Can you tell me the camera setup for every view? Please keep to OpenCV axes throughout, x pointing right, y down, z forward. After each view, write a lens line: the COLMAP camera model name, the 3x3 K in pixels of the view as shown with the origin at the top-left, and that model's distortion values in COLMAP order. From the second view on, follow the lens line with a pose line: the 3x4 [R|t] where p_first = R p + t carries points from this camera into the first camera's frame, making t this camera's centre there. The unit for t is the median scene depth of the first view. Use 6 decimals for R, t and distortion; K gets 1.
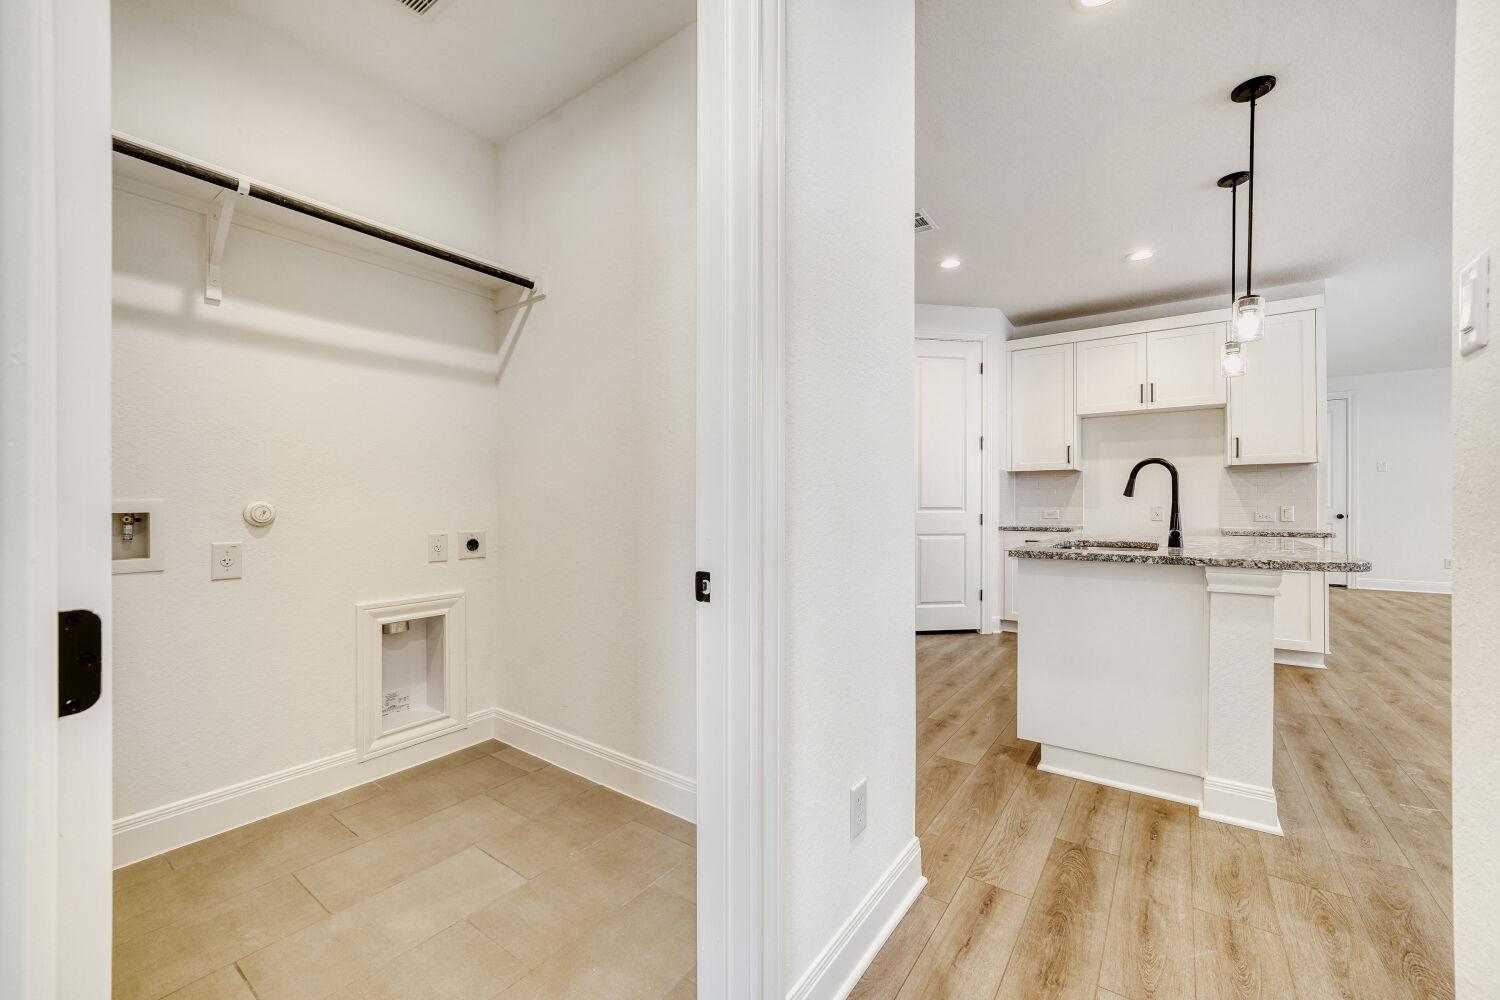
lens RADIAL K [[594.9, 0, 755.8], [0, 594.9, 497.7], [0, 0, 1]] dist [-0.004691, 0.000259]
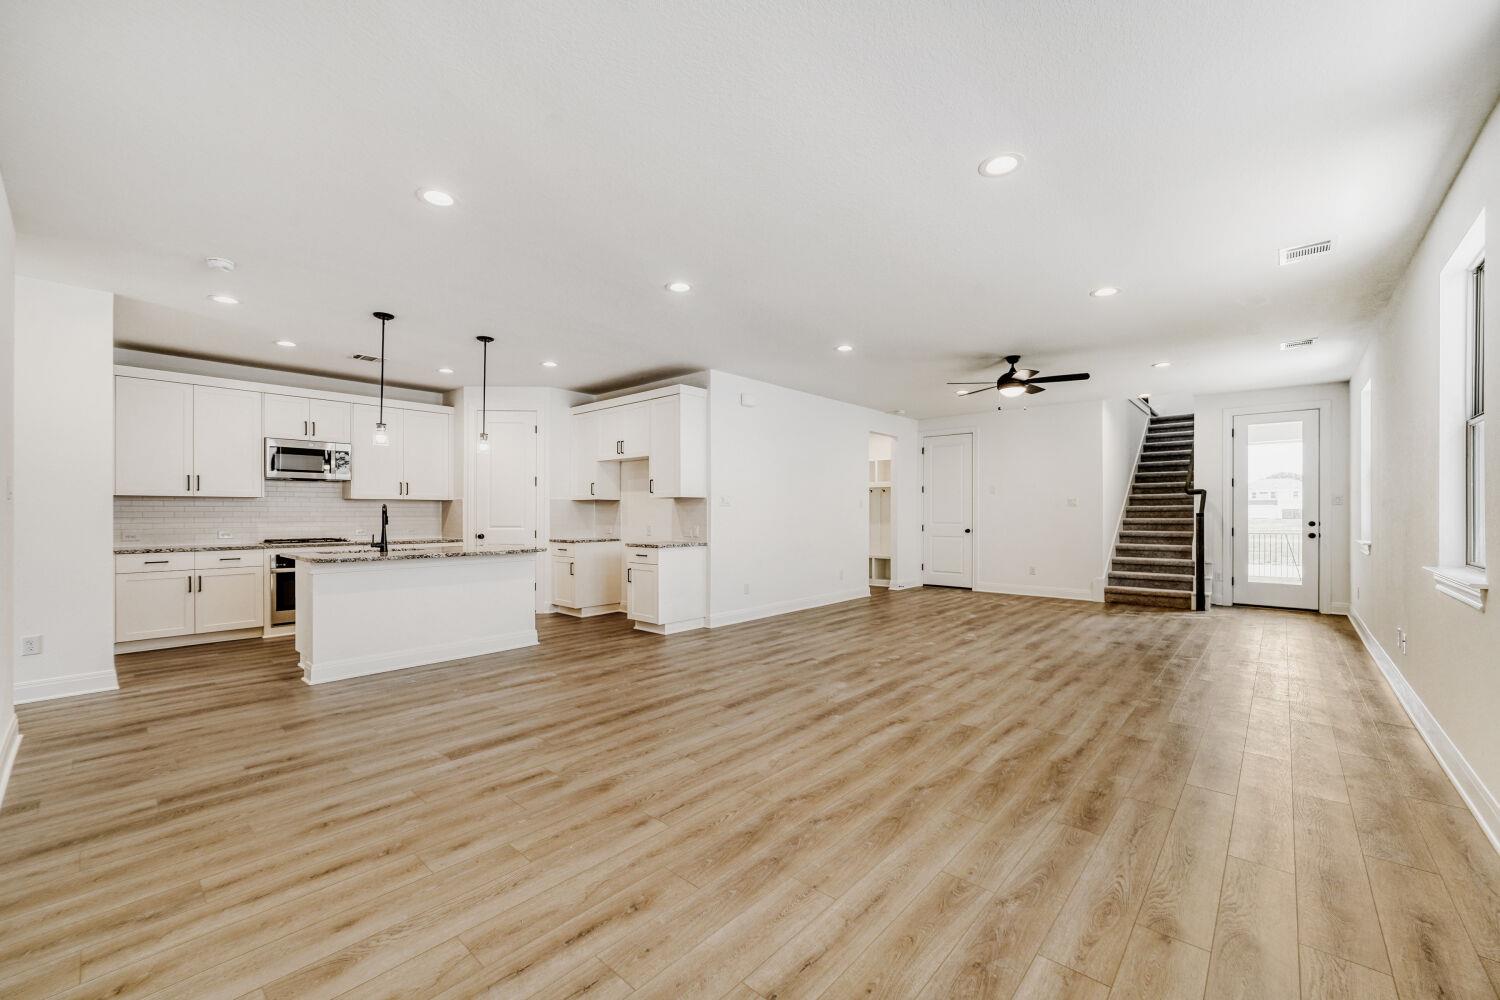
lens RADIAL K [[594.9, 0, 748.0], [0, 594.9, 502.7], [0, 0, 1]] dist [-0.004691, 0.000259]
pose [[0.992931, -0.003248, -0.118648, 1.186240], [0.002527, 0.999977, -0.006227, -0.032567], [0.118665, 0.005883, 0.992917, -0.415526]]
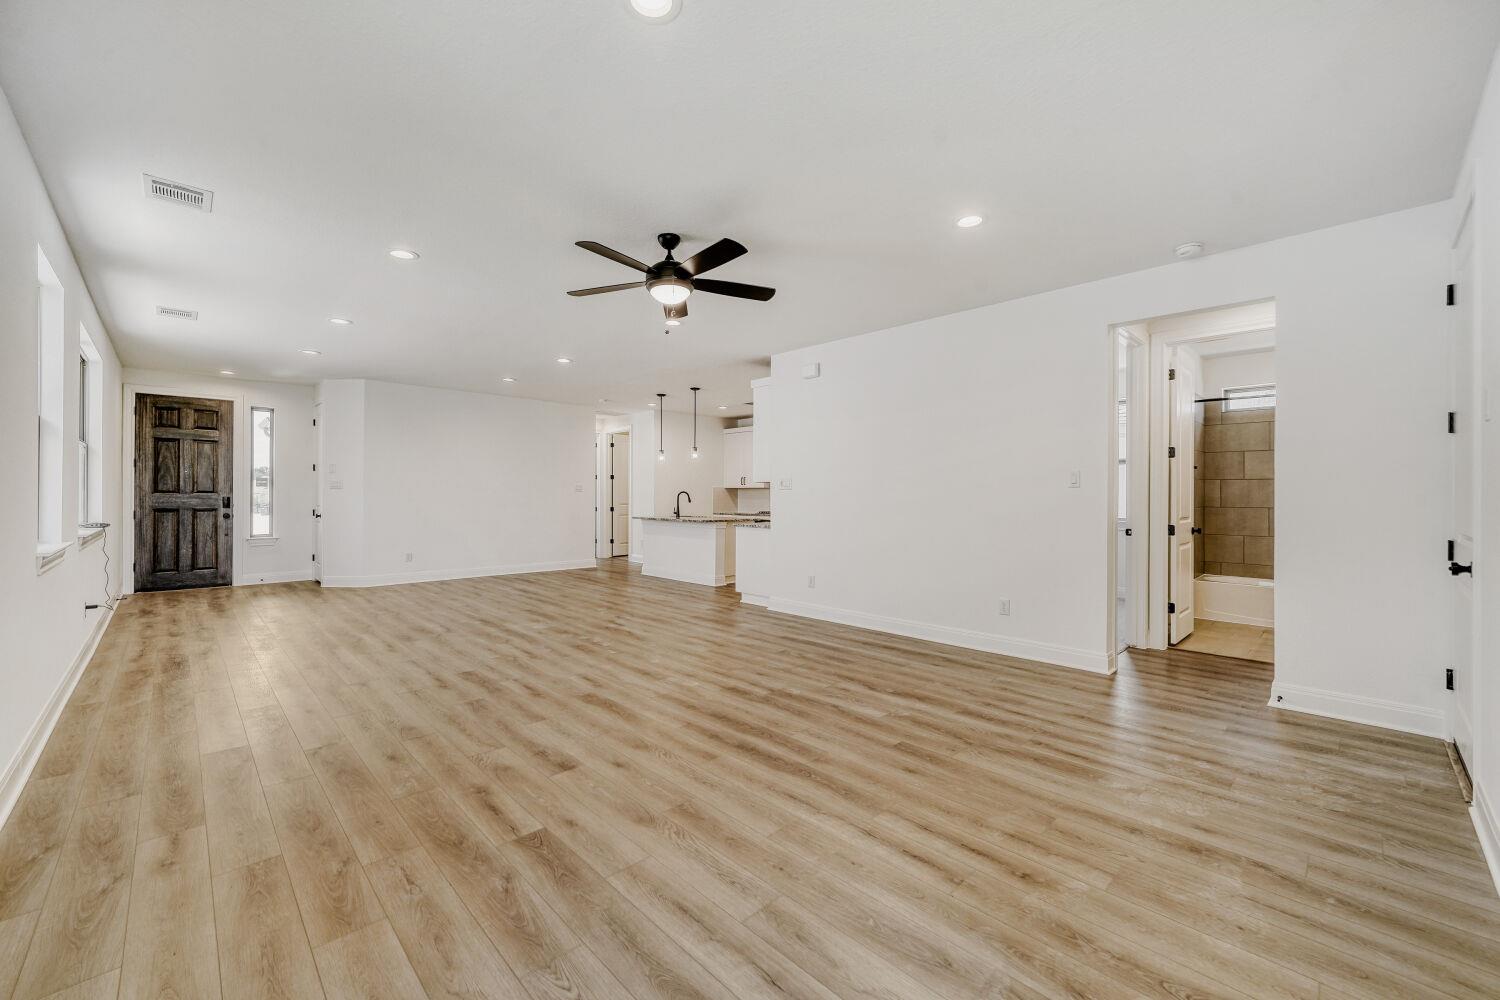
lens RADIAL K [[594.9, 0, 754.9], [0, 594.9, 494.9], [0, 0, 1]] dist [-0.004691, 0.000259]
pose [[-0.177914, -0.002590, -0.984043, 2.353026], [0.010873, 0.999930, -0.004598, -0.015437], [0.983986, -0.011517, -0.177874, 1.193628]]
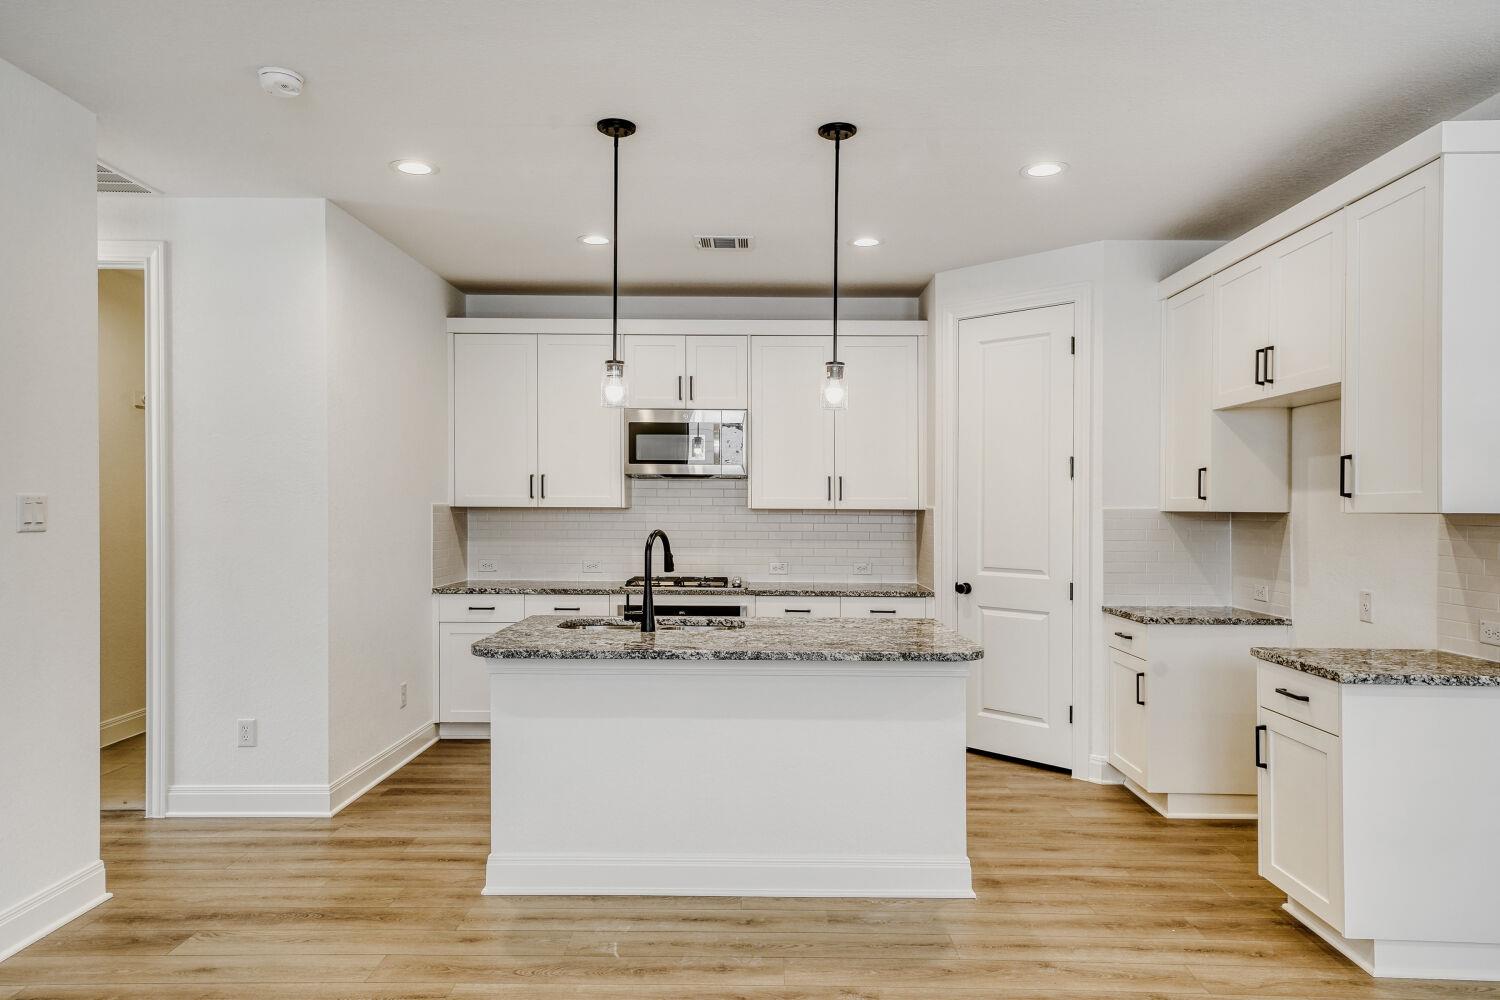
lens RADIAL K [[993.2, 0, 755.6], [0, 993.2, 507.5], [0, 0, 1]] dist [0.025870, 0.001654]
pose [[0.571283, 0.002690, -0.820749, 1.160287], [0.002309, 0.999985, 0.004885, -0.062478], [0.820750, -0.004686, 0.571268, 0.159935]]
